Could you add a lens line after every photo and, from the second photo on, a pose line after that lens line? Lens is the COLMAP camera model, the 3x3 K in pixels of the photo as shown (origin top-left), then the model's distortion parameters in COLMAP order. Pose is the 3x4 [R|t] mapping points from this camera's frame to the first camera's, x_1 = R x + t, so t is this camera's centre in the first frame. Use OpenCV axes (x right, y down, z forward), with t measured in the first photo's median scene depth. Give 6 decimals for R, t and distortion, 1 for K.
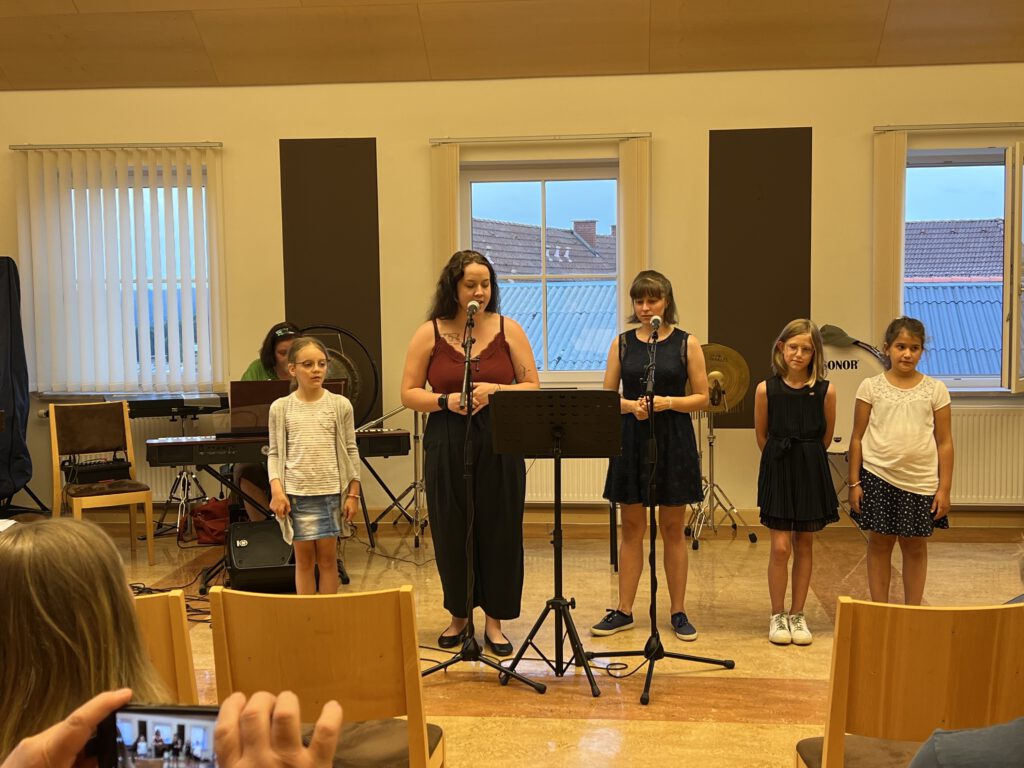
lens RADIAL K [[1250.9, 0, 520.0], [0, 1250.9, 389.5], [0, 0, 1]] dist [0.122195, 0.000000]
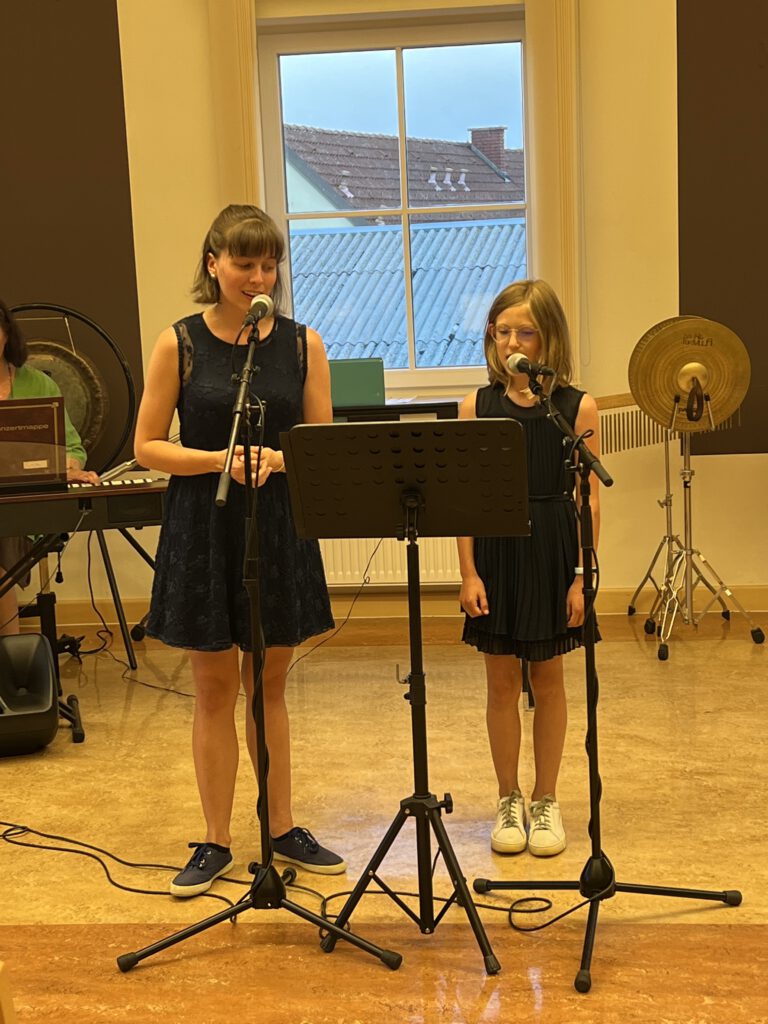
lens RADIAL K [[1731.8, 0, 381.7], [0, 1731.8, 521.4], [0, 0, 1]] dist [0.118427, 0.000000]
pose [[0.999438, -0.028615, -0.017469, 0.020456], [0.029974, 0.996076, 0.083275, -0.012768], [0.015018, -0.083752, 0.996373, 0.168348]]
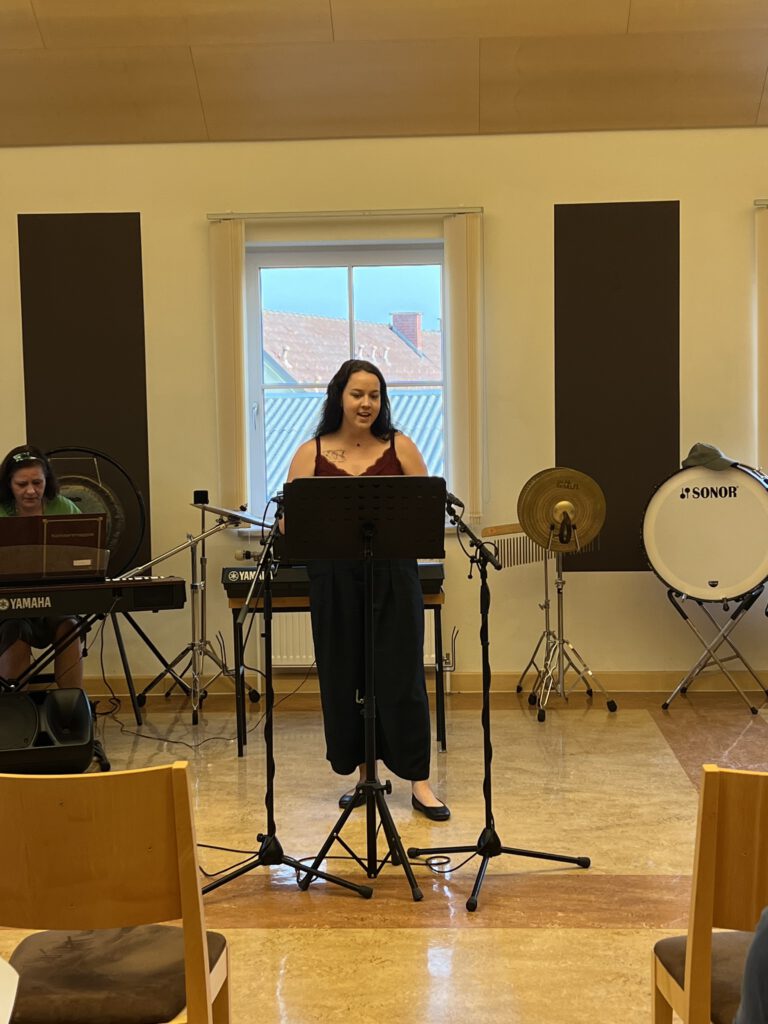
lens RADIAL K [[1591.1, 0, 402.2], [0, 1591.1, 511.6], [0, 0, 1]] dist [0.140354, 0.000000]
pose [[0.998875, -0.008045, 0.046739, 0.002911], [0.008501, 0.999918, -0.009574, 0.001256], [-0.046659, 0.009961, 0.998861, -0.024907]]
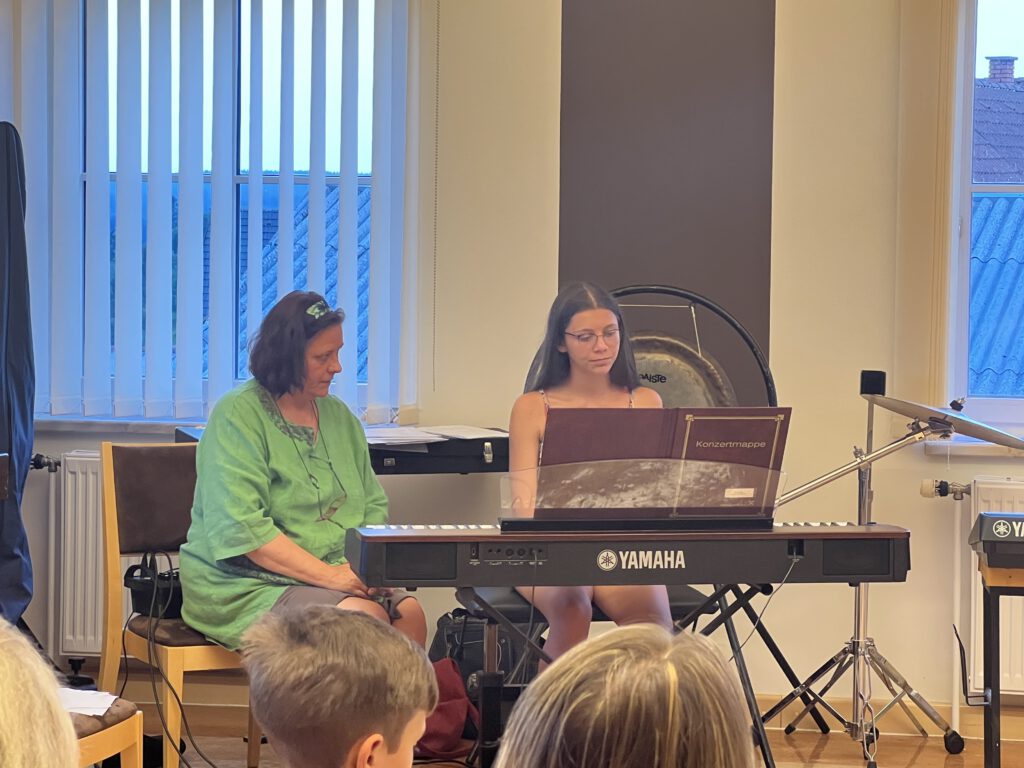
lens RADIAL K [[2889.8, 0, 515.0], [0, 2889.8, 387.6], [0, 0, 1]] dist [0.170834, 0.000000]
pose [[0.998142, 0.029695, -0.053201, -0.160753], [-0.030346, 0.999474, -0.011464, -0.001299], [0.052832, 0.013057, 0.998518, -0.048883]]
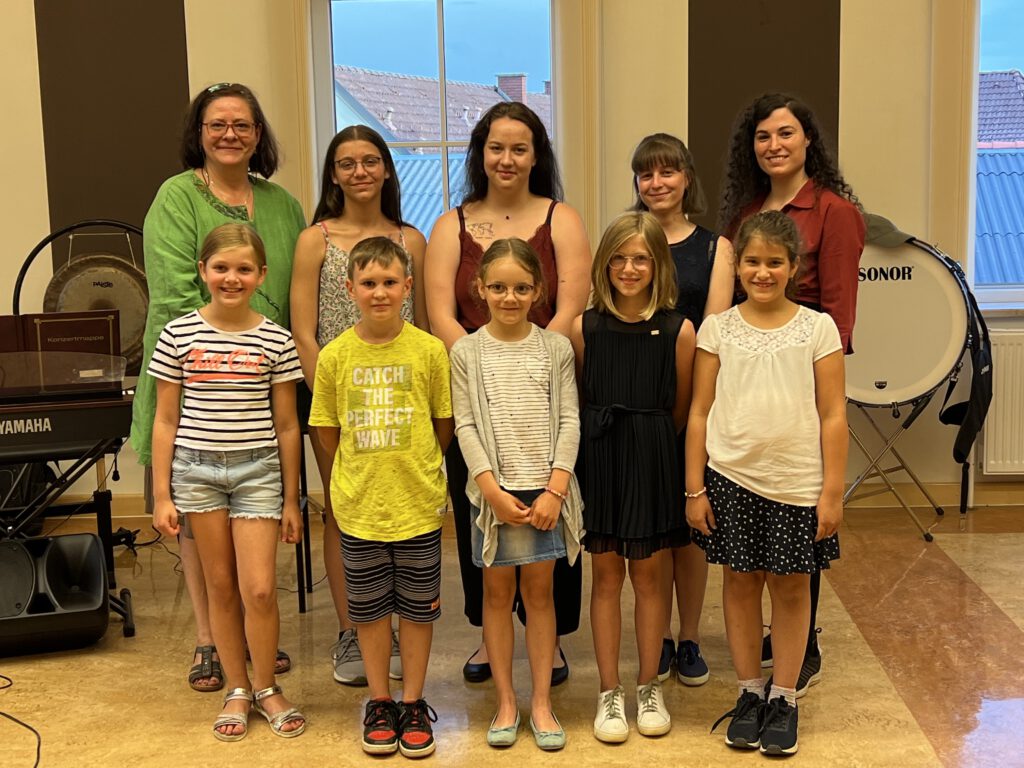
lens RADIAL K [[1467.0, 0, 520.7], [0, 1467.0, 386.5], [0, 0, 1]] dist [0.073714, 0.000000]
pose [[0.998449, -0.015955, 0.053338, 0.018170], [0.012102, 0.997346, 0.071796, -0.018858], [-0.054342, -0.071040, 0.995992, 0.233624]]
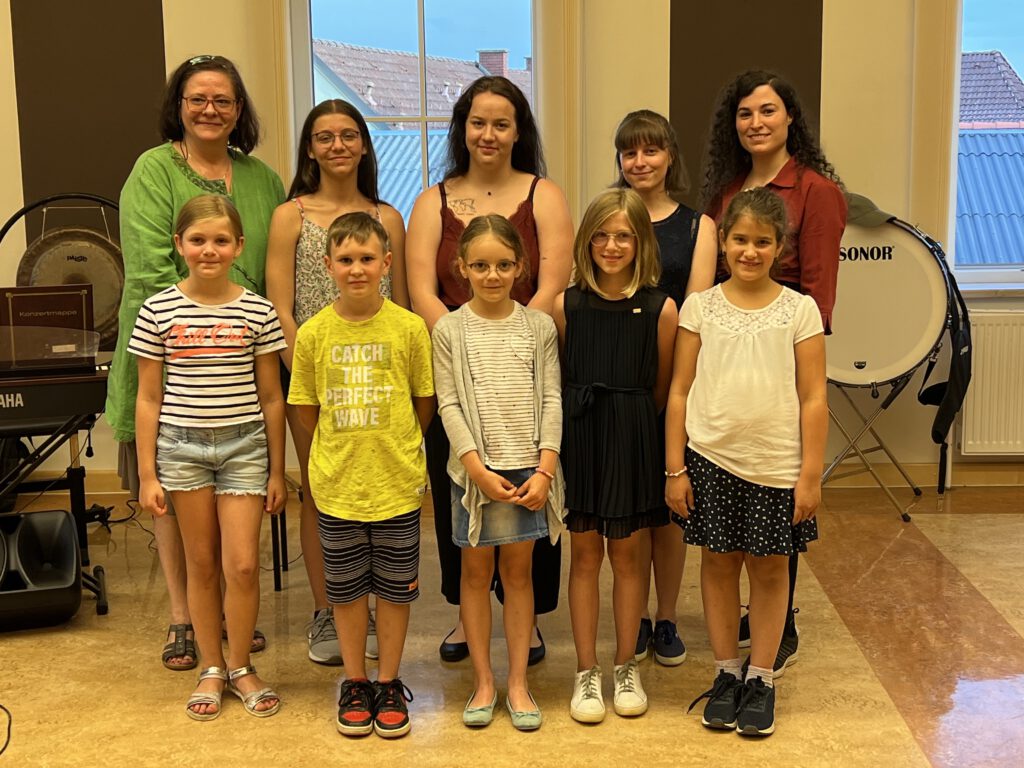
lens RADIAL K [[1467.0, 0, 522.1], [0, 1467.0, 383.3], [0, 0, 1]] dist [0.073714, 0.000000]
pose [[0.997632, -0.010572, 0.067962, 0.018919], [0.004762, 0.996363, 0.085079, -0.018874], [-0.068614, -0.084554, 0.994054, 0.238295]]
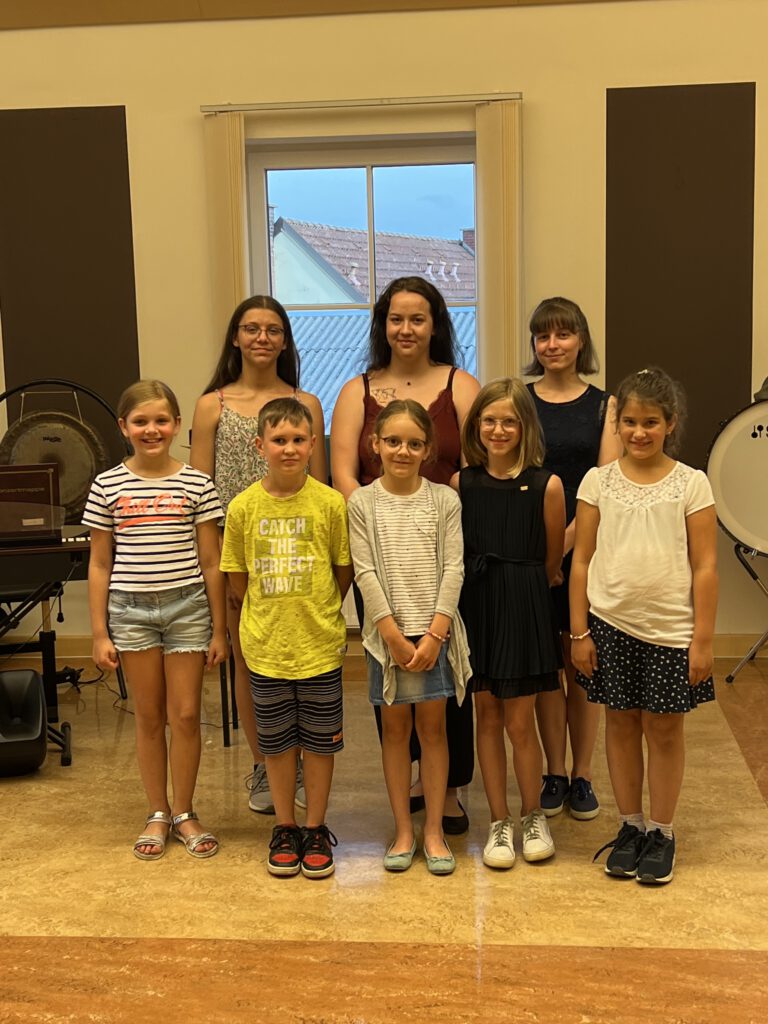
lens RADIAL K [[1467.0, 0, 398.4], [0, 1467.0, 529.6], [0, 0, 1]] dist [0.073714, 0.000000]
pose [[0.999879, -0.009451, -0.012324, 0.047423], [0.010240, 0.997790, 0.065655, -0.021119], [0.011676, -0.065773, 0.997766, 0.190605]]
